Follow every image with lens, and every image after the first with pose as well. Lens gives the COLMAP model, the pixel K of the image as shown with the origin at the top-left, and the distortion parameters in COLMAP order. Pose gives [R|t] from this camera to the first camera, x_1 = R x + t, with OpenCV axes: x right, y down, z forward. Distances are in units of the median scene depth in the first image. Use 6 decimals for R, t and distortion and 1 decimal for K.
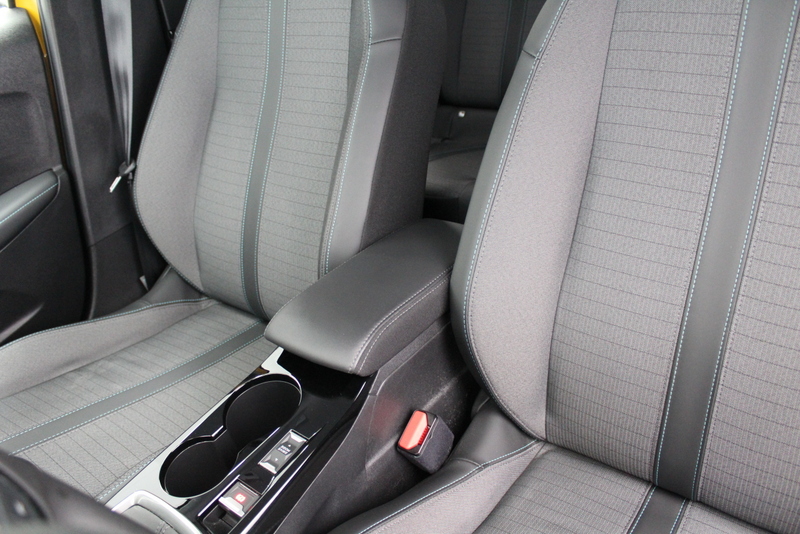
lens RADIAL K [[668.5, 0, 401.6], [0, 668.5, 268.7], [0, 0, 1]] dist [-0.154437, 0.122717]
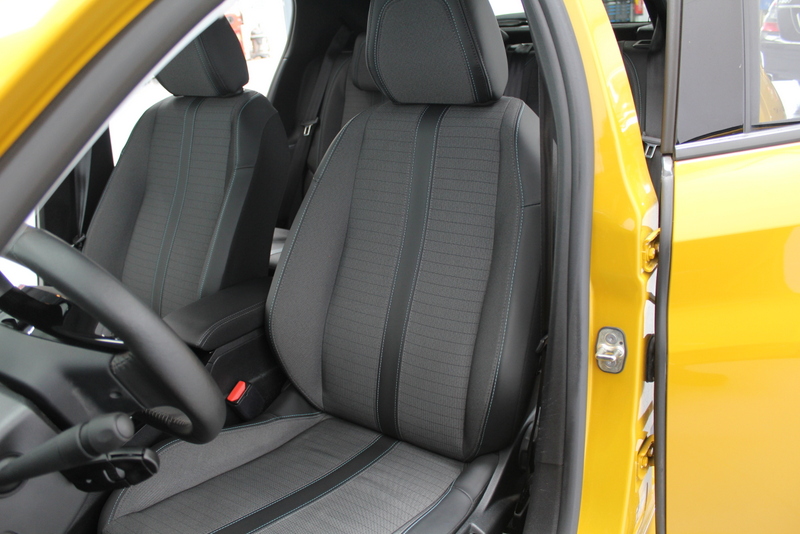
lens RADIAL K [[668.5, 0, 399.3], [0, 668.5, 265.0], [0, 0, 1]] dist [-0.154437, 0.122717]
pose [[0.995863, 0.045839, 0.078457, 0.267183], [-0.031460, 0.983967, -0.175554, 0.195997], [-0.085246, 0.172360, 0.981339, -0.697083]]
